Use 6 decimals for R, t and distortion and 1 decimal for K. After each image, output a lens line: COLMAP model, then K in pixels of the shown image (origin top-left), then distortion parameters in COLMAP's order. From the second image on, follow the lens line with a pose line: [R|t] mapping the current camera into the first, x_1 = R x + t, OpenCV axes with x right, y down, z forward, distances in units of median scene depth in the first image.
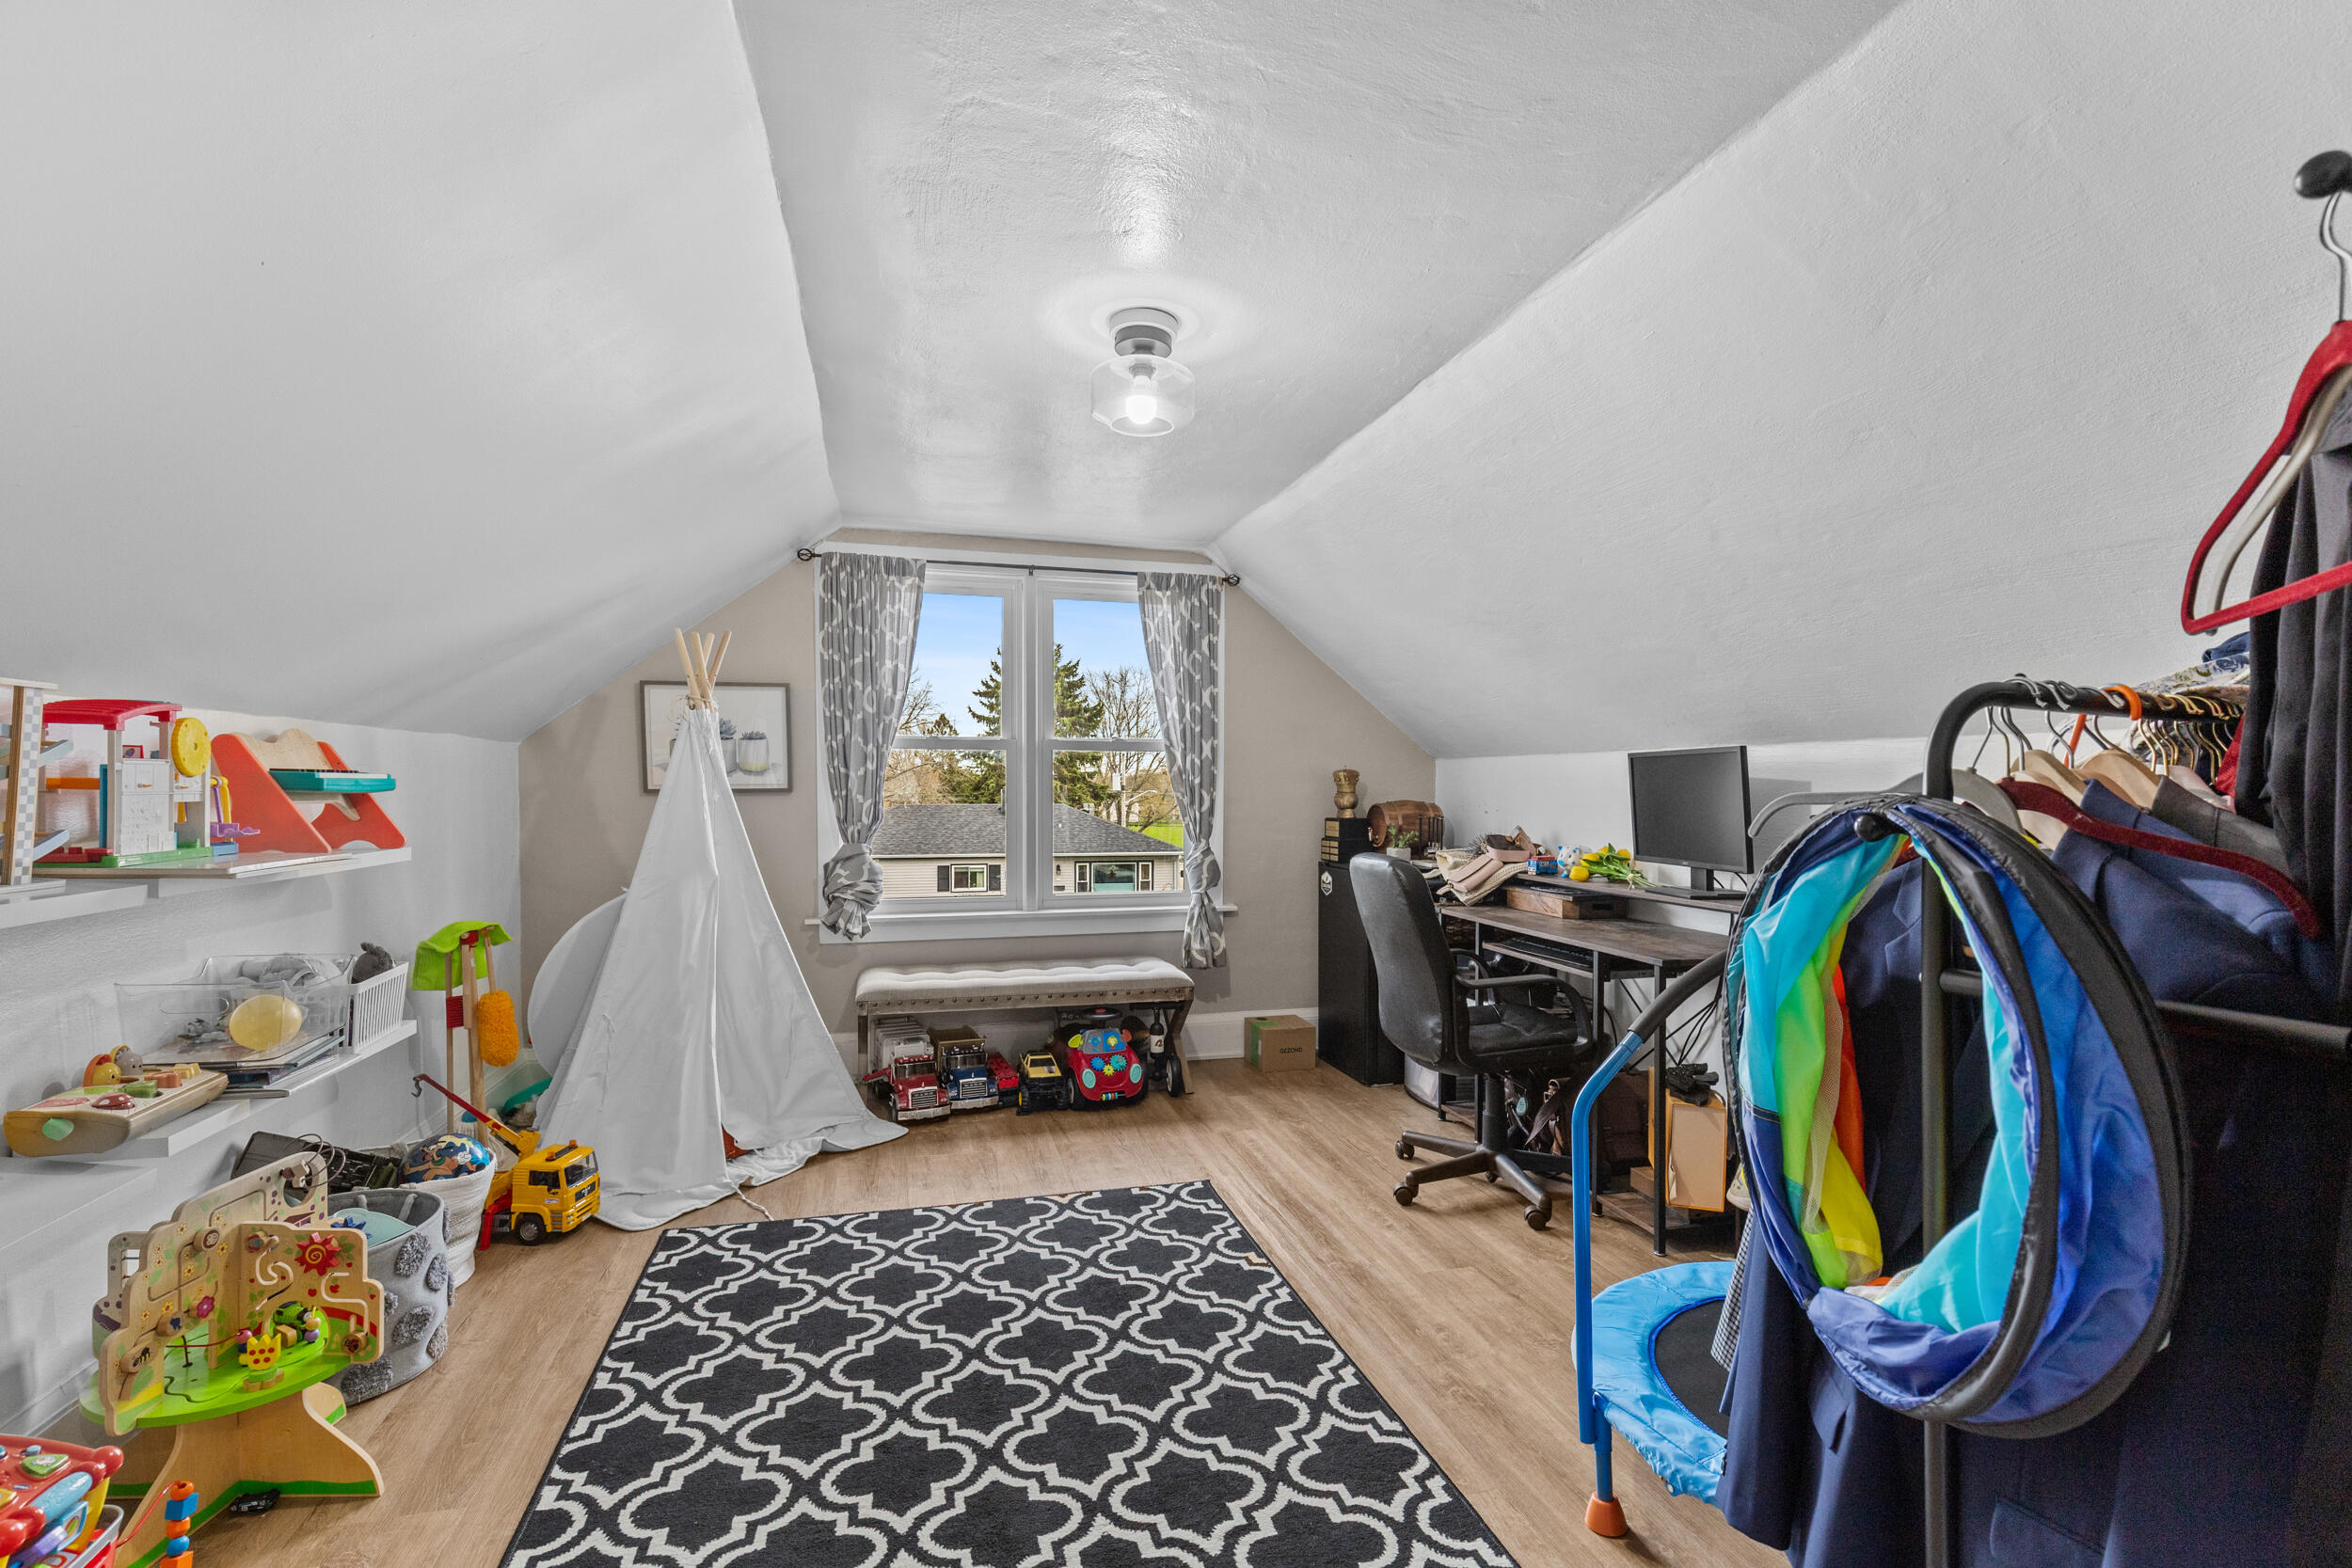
lens RADIAL K [[1063.0, 0, 1176.5], [0, 1063.0, 792.7], [0, 0, 1]] dist [0.003477, 0.000326]
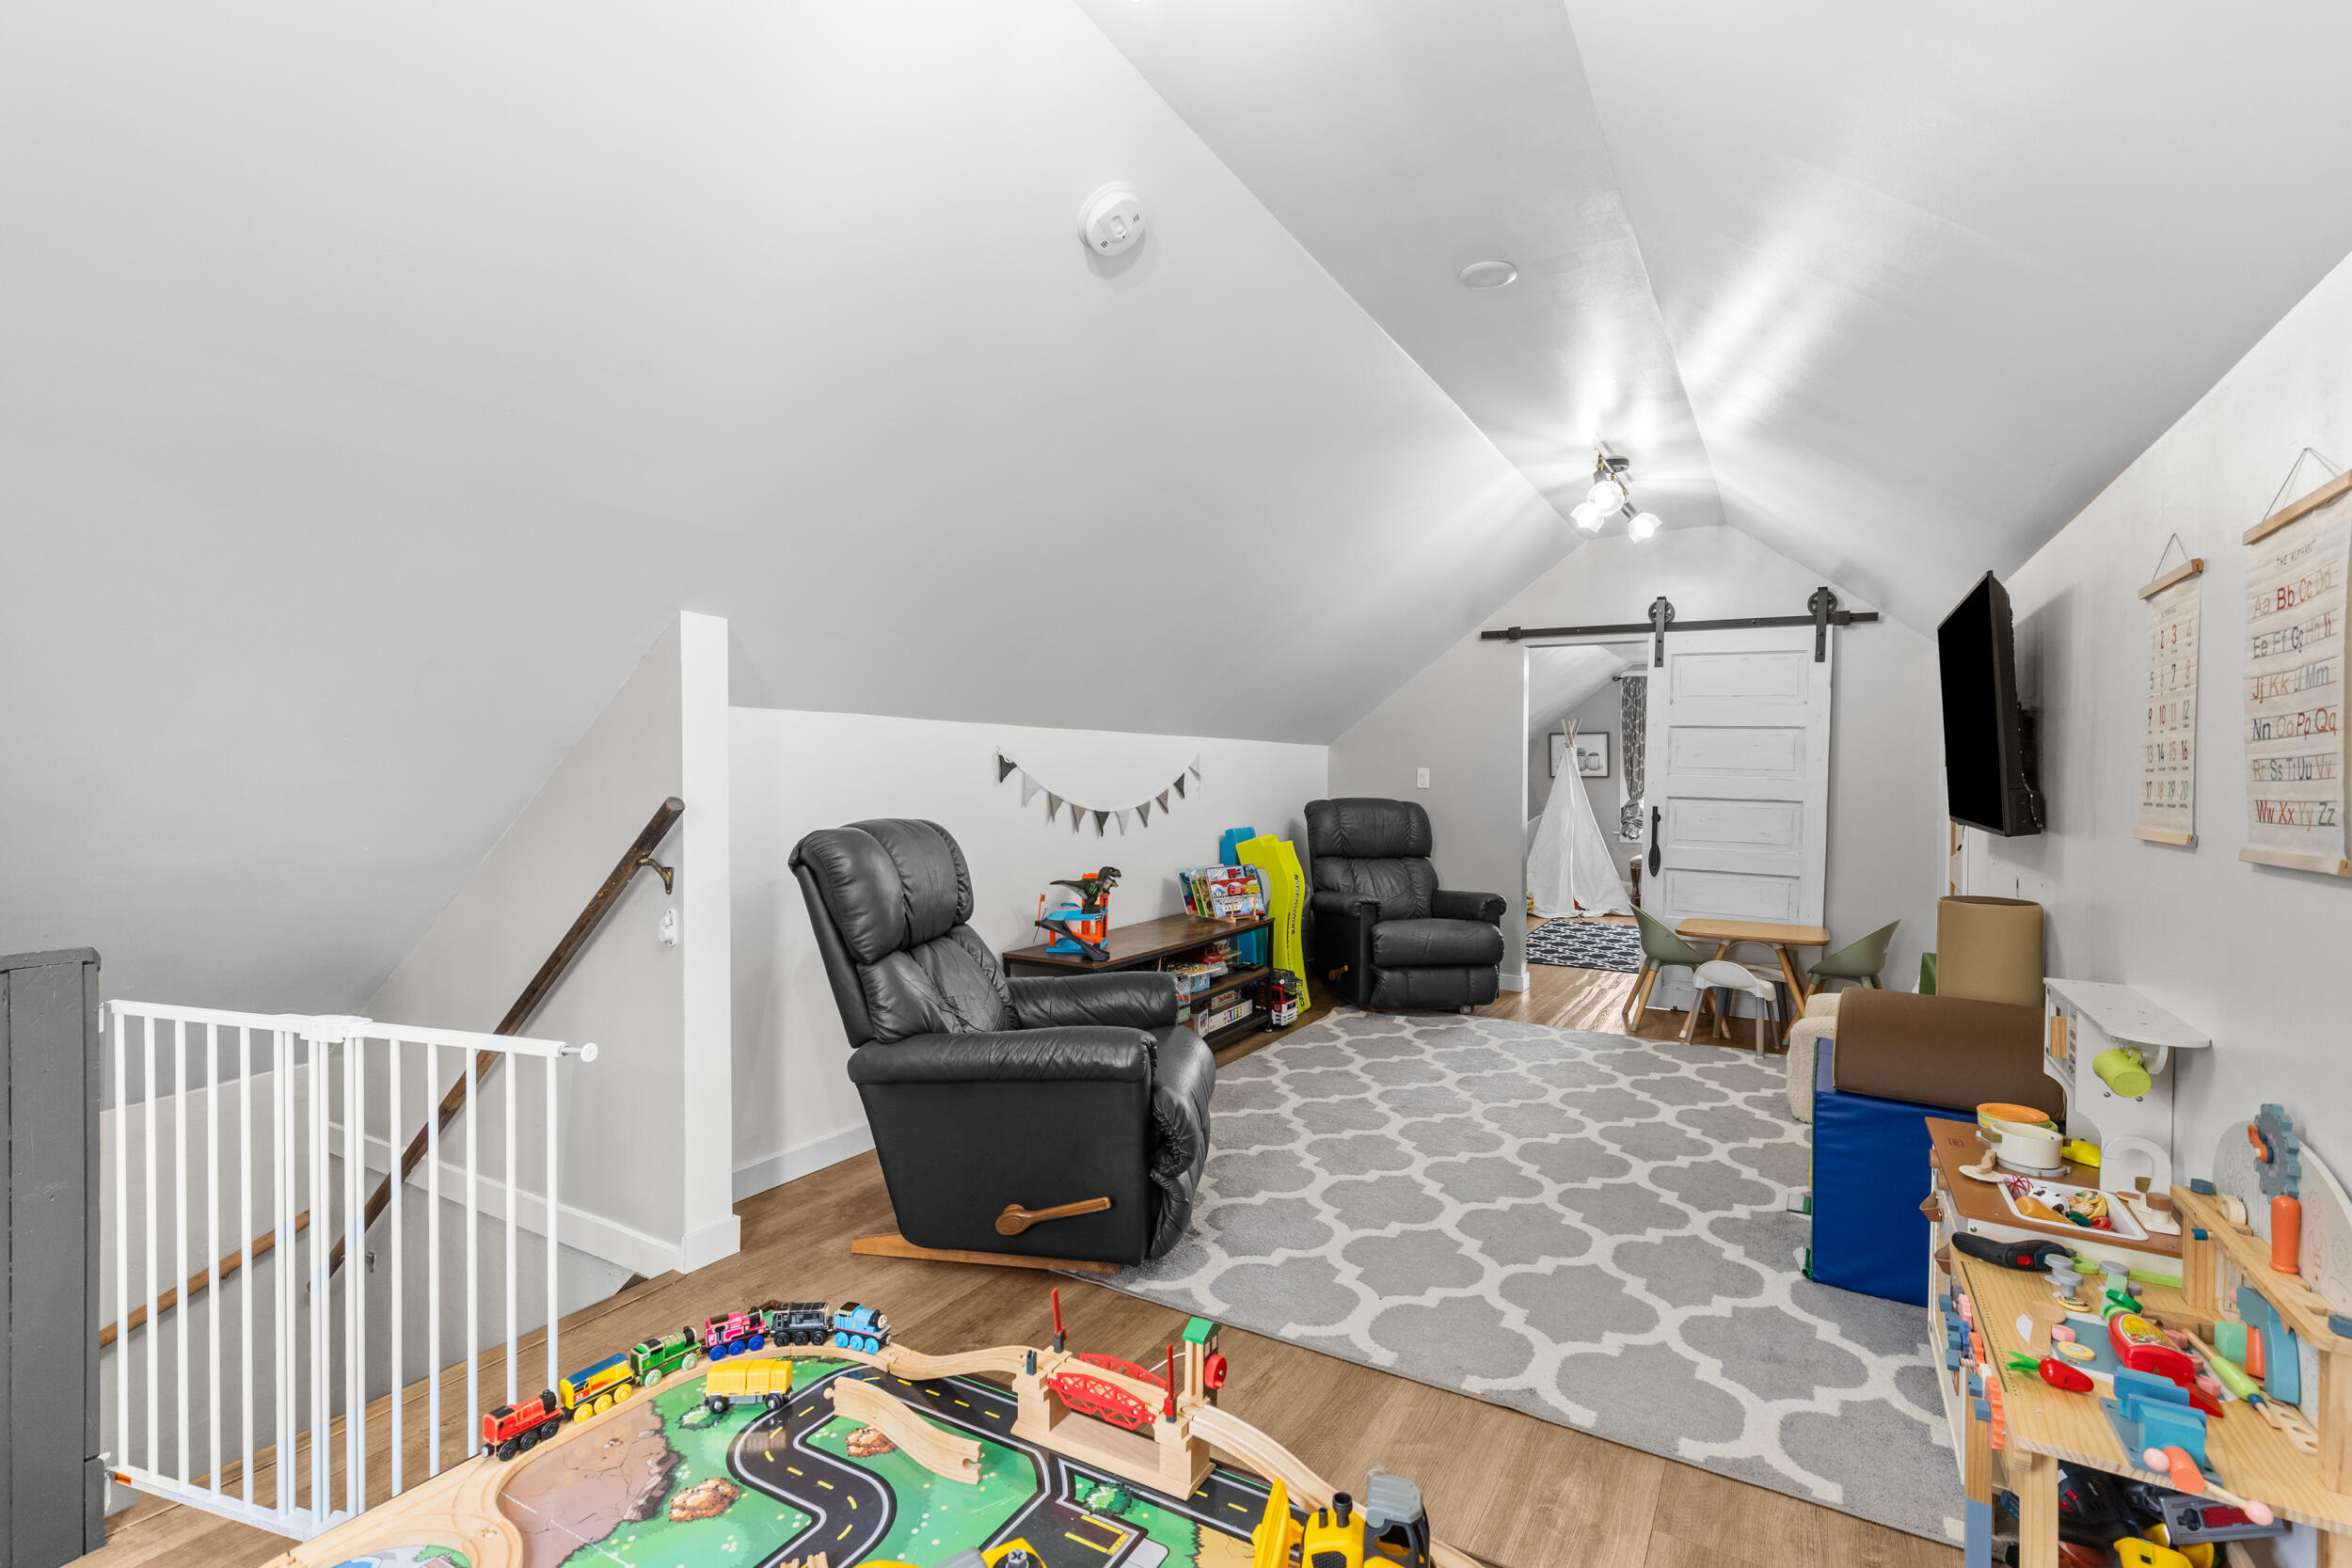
lens RADIAL K [[1063.0, 0, 1180.8], [0, 1063.0, 792.0], [0, 0, 1]] dist [0.003477, 0.000326]
pose [[0.694051, 0.024190, -0.719520, 0.704199], [-0.018933, 0.999703, 0.015347, 0.013953], [0.719677, 0.002972, 0.694302, -1.375740]]
